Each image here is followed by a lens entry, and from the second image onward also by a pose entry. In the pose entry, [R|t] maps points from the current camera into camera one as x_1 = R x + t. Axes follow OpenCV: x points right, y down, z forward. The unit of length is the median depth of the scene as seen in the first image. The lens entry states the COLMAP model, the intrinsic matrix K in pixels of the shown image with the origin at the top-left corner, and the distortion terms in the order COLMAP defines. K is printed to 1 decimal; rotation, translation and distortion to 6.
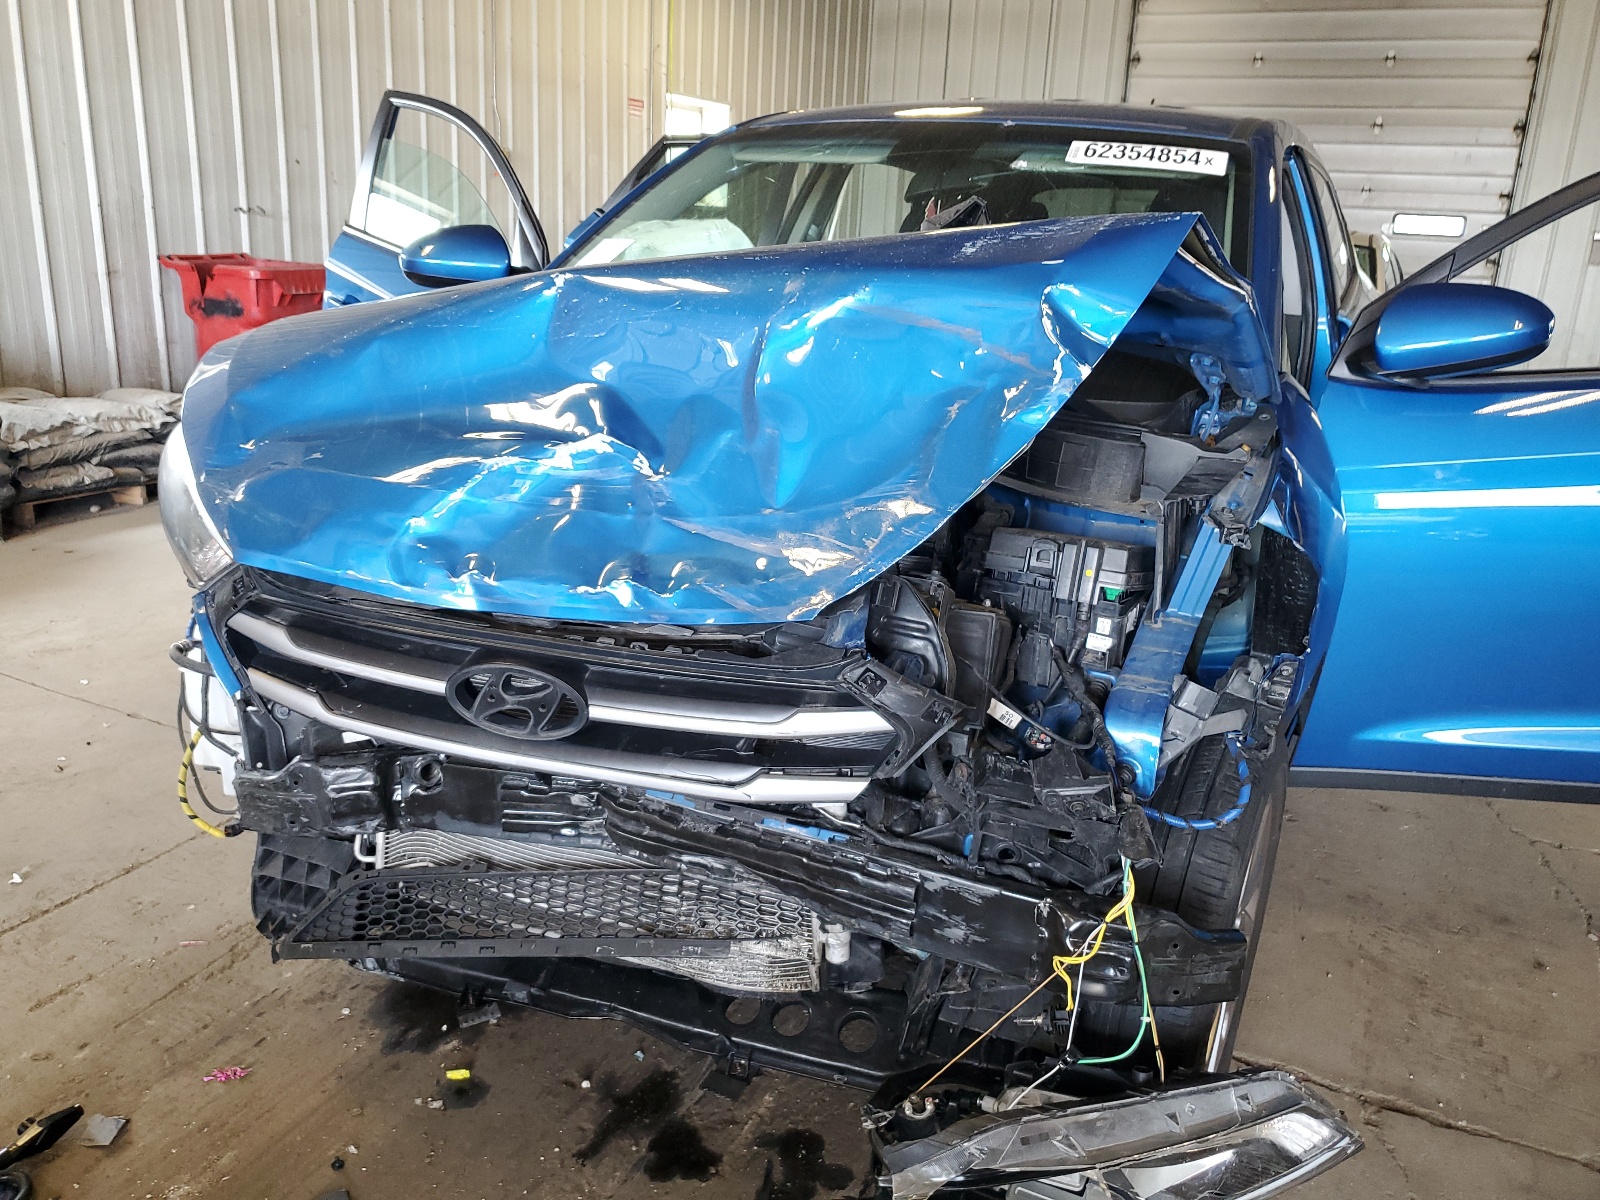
lens RADIAL K [[1220.8, 0, 800.0], [0, 1220.8, 600.0], [0, 0, 1]] dist [-0.010767, 0.011906]
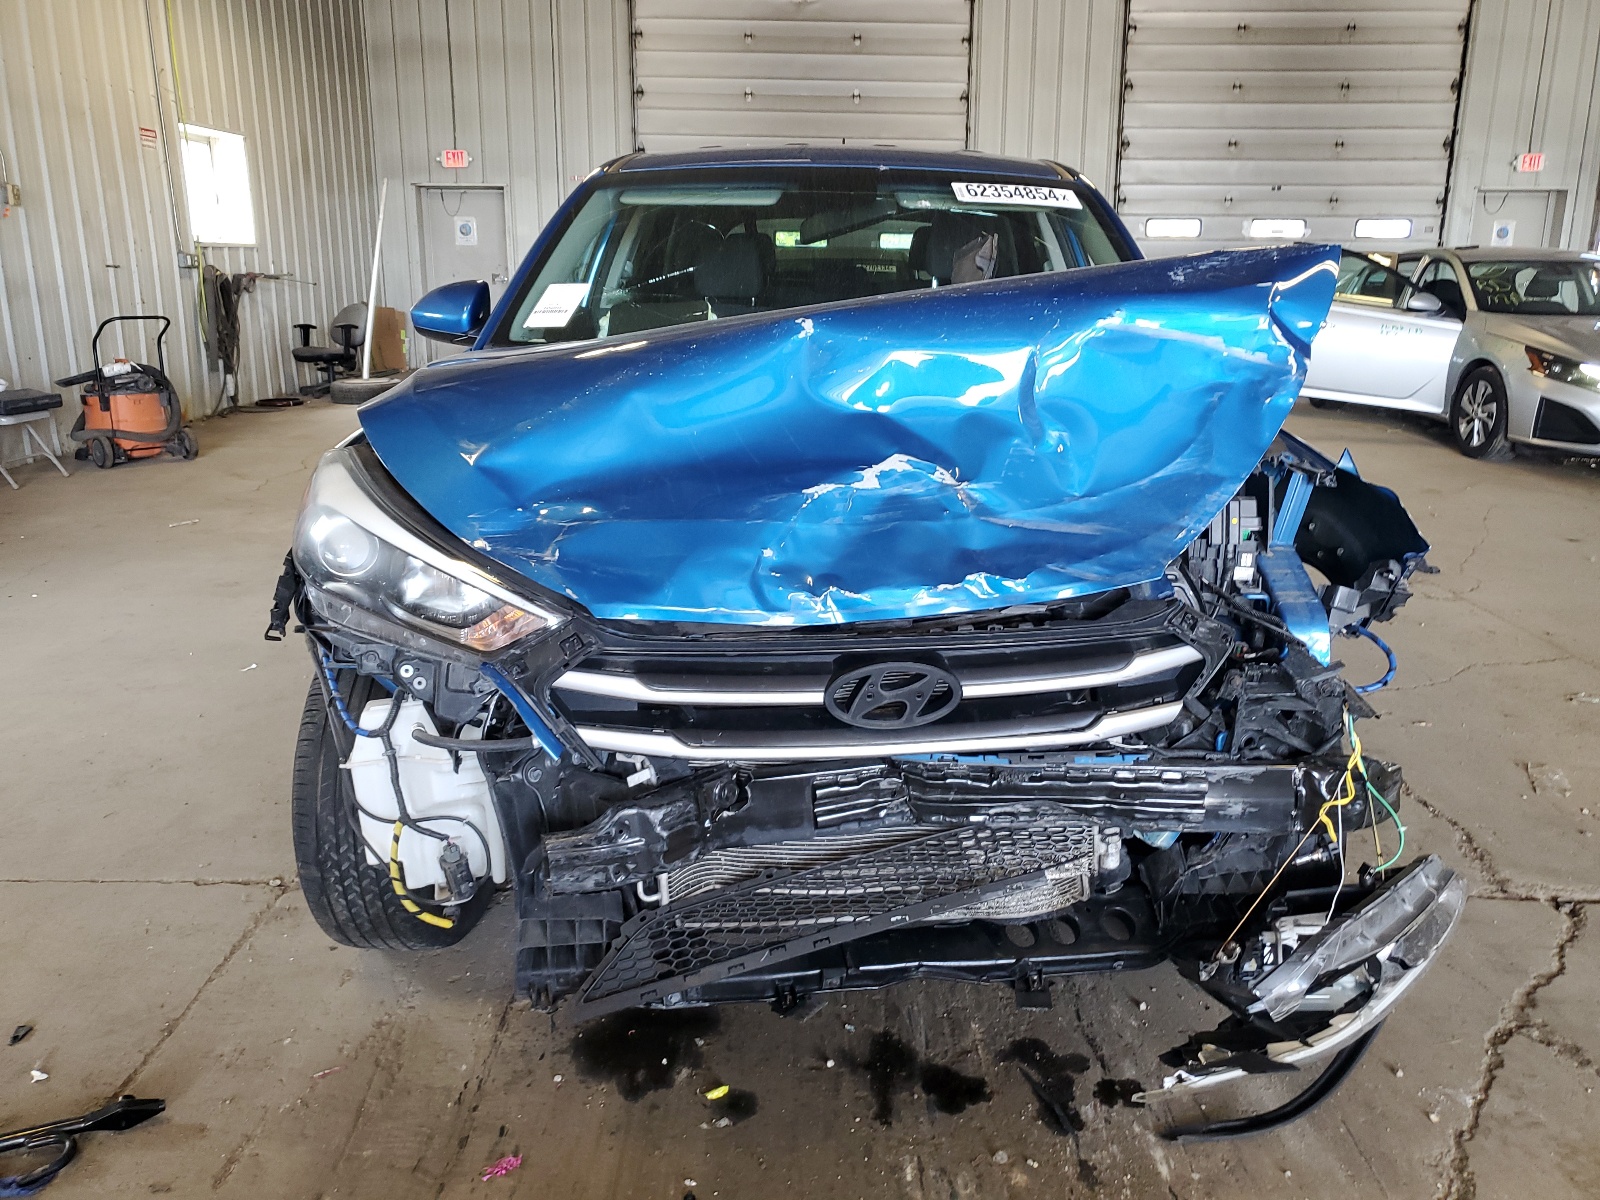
lens RADIAL K [[1219.7, 0, 800.0], [0, 1219.7, 600.0], [0, 0, 1]] dist [0.005478, 0.006784]
pose [[0.899689, -0.152705, 0.408952, -0.685031], [0.160368, 0.986932, 0.015717, -0.032523], [-0.406008, 0.051443, 0.912421, 0.008543]]
